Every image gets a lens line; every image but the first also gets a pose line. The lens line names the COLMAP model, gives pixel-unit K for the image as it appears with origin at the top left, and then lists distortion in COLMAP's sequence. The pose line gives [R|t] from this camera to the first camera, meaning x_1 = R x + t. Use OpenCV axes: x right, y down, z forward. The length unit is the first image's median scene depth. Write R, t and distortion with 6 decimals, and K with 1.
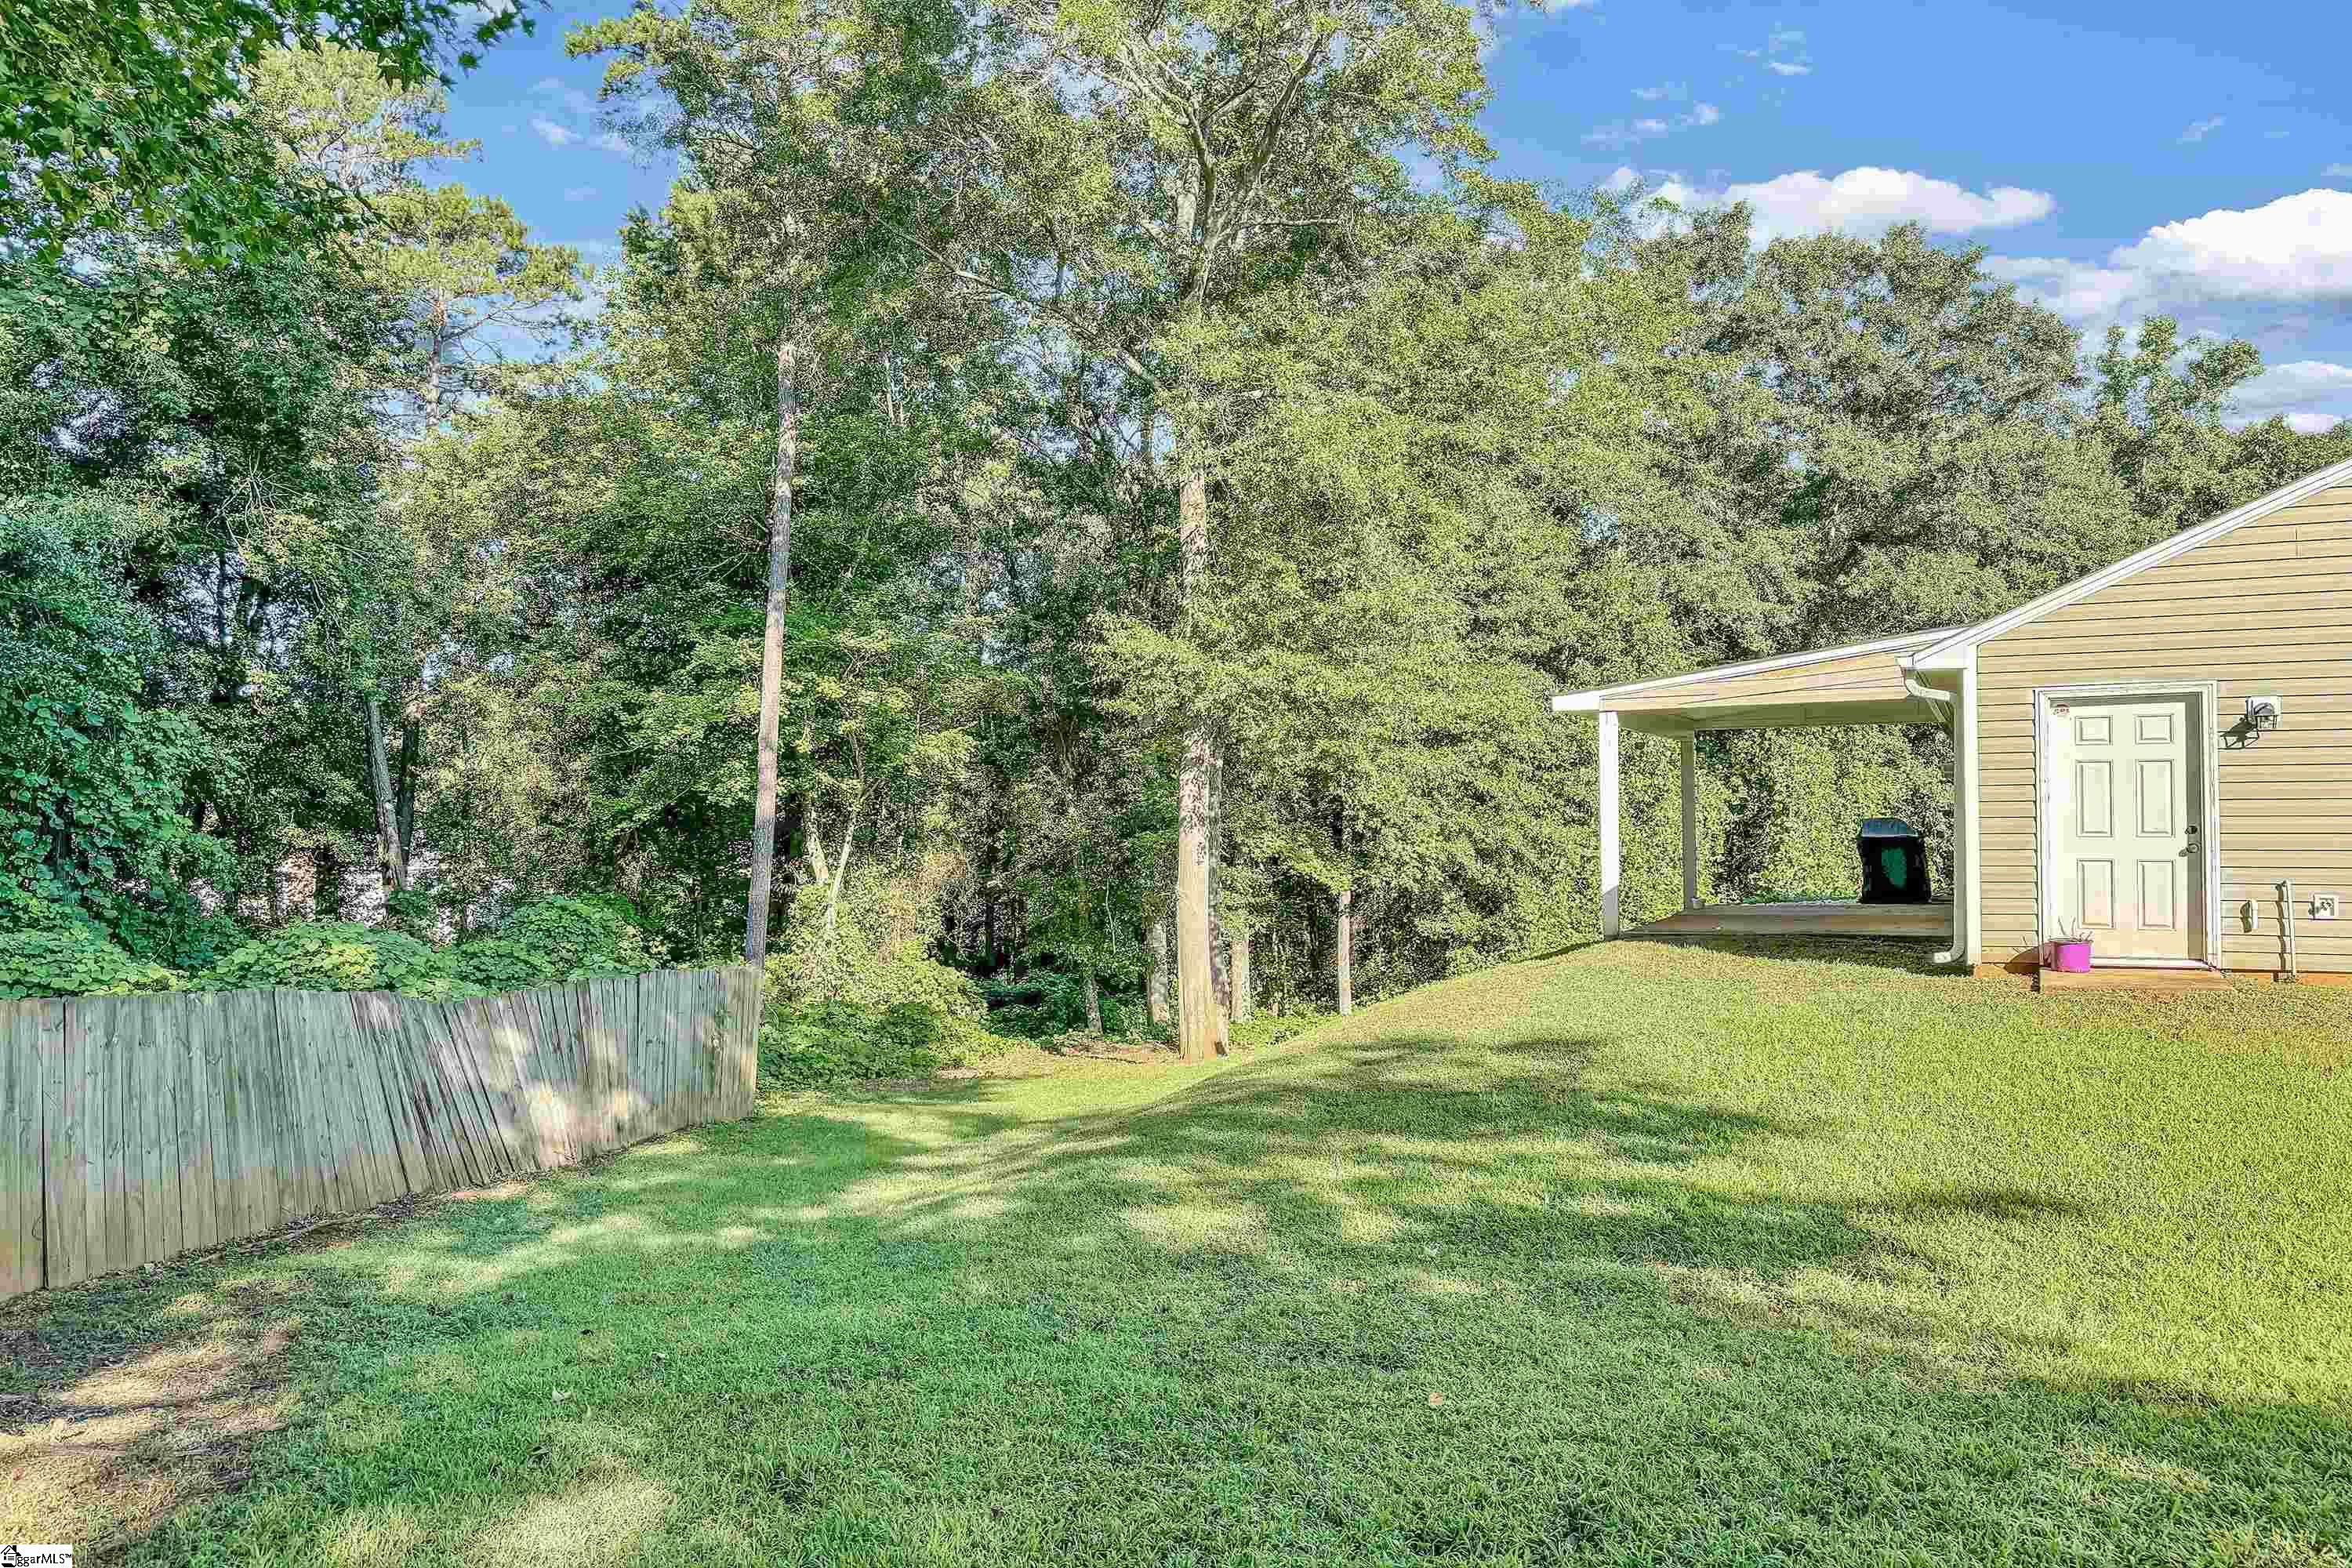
lens RADIAL K [[1504.2, 0, 1176.0], [0, 1504.2, 784.0], [0, 0, 1]] dist [0.119065, -0.146295]
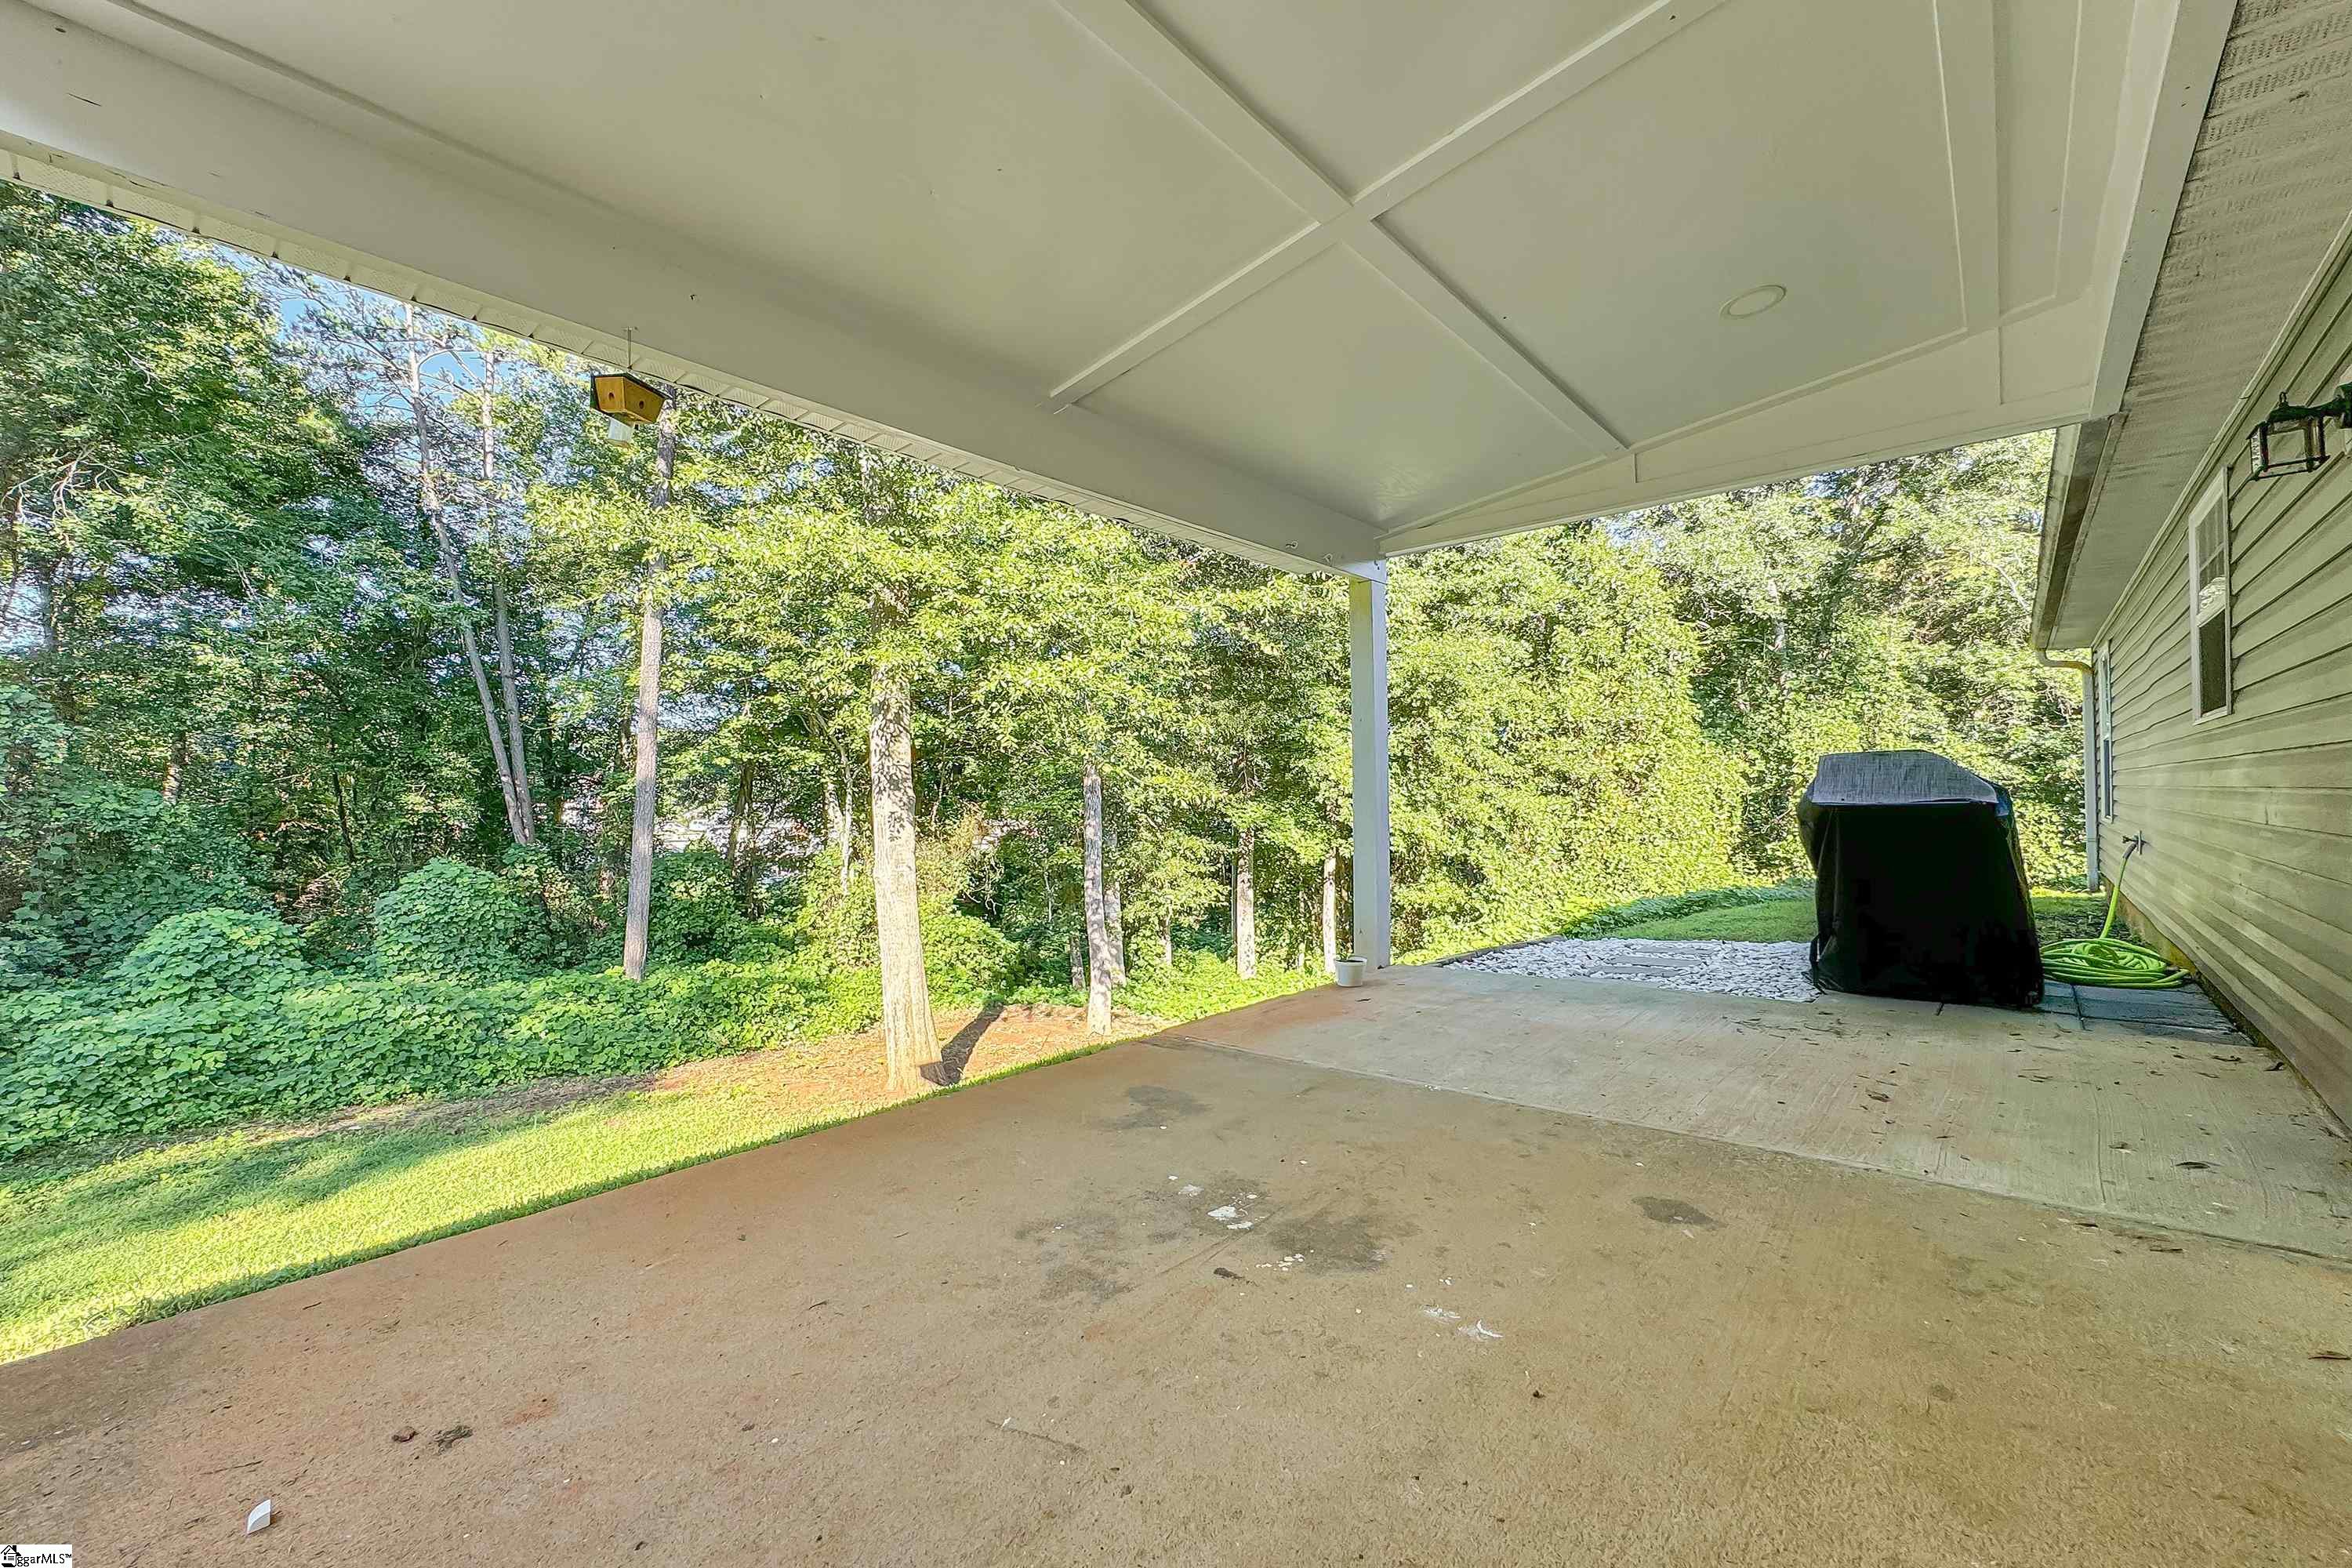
lens RADIAL K [[913.4, 0, 1176.0], [0, 913.4, 784.0], [0, 0, 1]] dist [-0.001847, 0.000160]
pose [[0.968991, -0.001361, -0.247092, 0.169615], [0.005016, 0.999887, 0.014162, 0.009115], [0.247045, -0.014962, 0.968888, 0.361720]]
